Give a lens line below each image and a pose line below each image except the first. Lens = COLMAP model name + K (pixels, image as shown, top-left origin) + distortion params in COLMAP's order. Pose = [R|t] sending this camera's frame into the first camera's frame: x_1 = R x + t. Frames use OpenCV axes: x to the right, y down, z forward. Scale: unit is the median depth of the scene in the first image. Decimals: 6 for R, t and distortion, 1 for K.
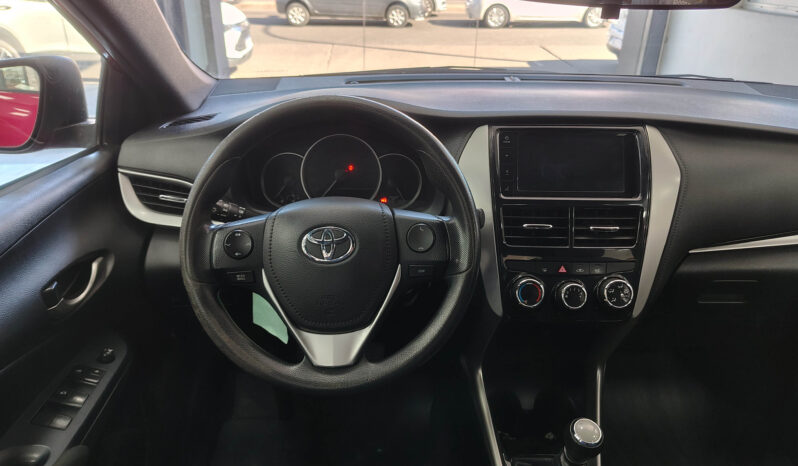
lens RADIAL K [[556.1, 0, 405.0], [0, 556.1, 239.2], [0, 0, 1]] dist [0.033453, -0.034113]
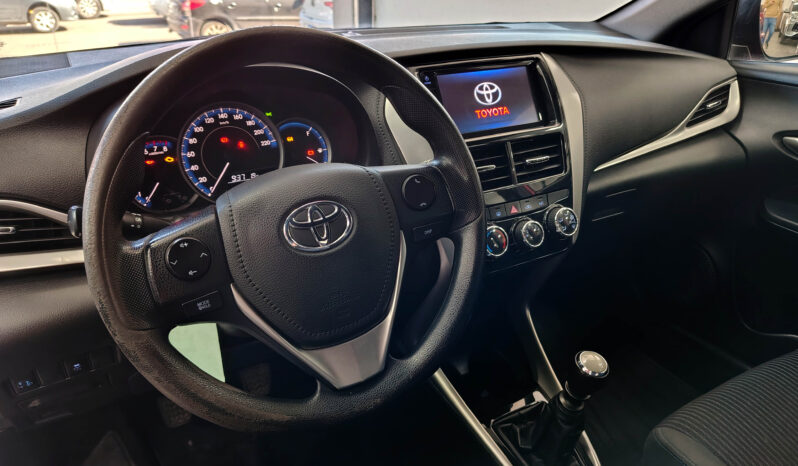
lens RADIAL K [[571.1, 0, 408.1], [0, 571.1, 246.5], [0, 0, 1]] dist [0.015745, -0.010170]
pose [[0.866426, -0.232105, 0.442078, -0.311022], [0.227265, 0.971678, 0.064746, 0.011387], [-0.444586, 0.044371, 0.894637, 0.216564]]
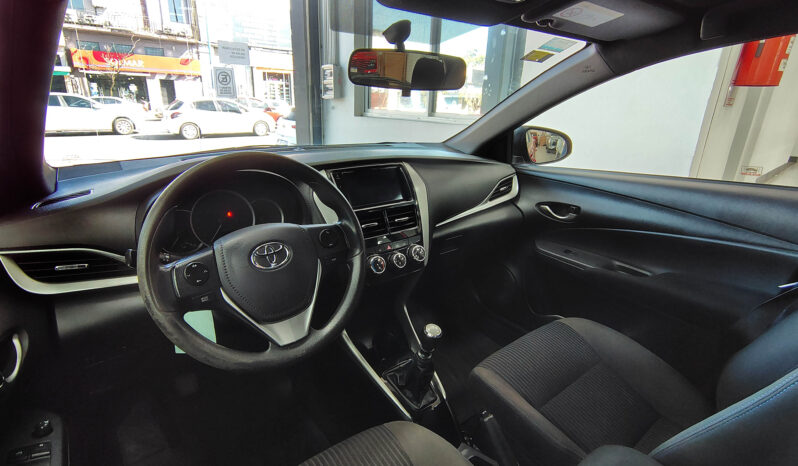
lens RADIAL K [[375.7, 0, 394.6], [0, 375.7, 238.8], [0, 0, 1]] dist [0.006342, 0.003587]
pose [[0.802213, -0.203960, 0.561120, -0.334191], [0.255832, 0.966614, -0.014402, 0.049382], [-0.539449, 0.155106, 0.827609, 0.044363]]
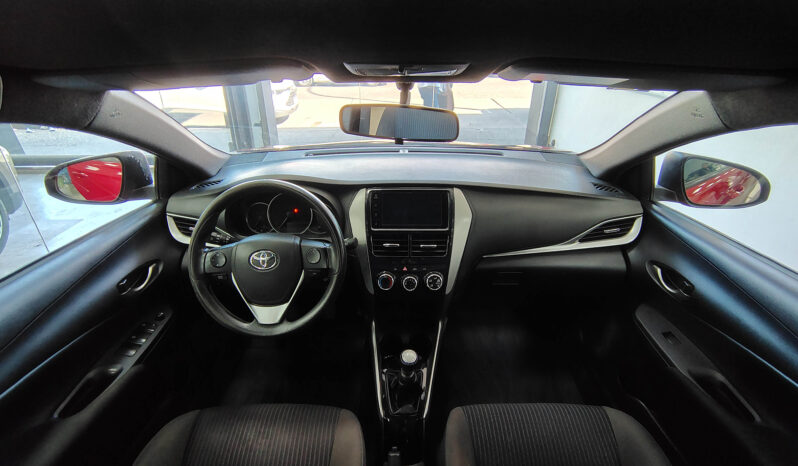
lens RADIAL K [[375.7, 0, 403.4], [0, 375.7, 240.5], [0, 0, 1]] dist [0.006342, 0.003587]
pose [[0.999695, -0.007878, -0.023423, 0.303343], [0.008781, 0.999212, 0.038700, -0.084857], [0.023100, -0.038894, 0.998976, -0.218409]]
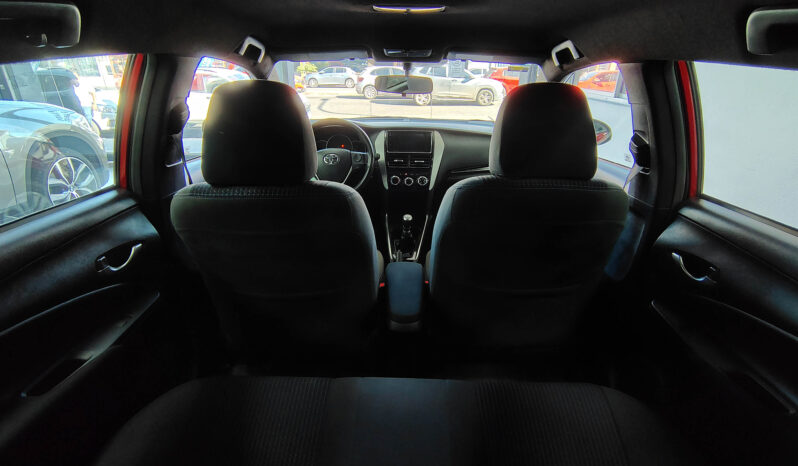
lens RADIAL K [[375.7, 0, 403.6], [0, 375.7, 236.2], [0, 0, 1]] dist [0.006342, 0.003587]
pose [[0.999430, 0.004881, -0.033415, 0.338916], [-0.006319, 0.999053, -0.043059, 0.500780], [0.033173, 0.043245, 0.998514, -1.140291]]
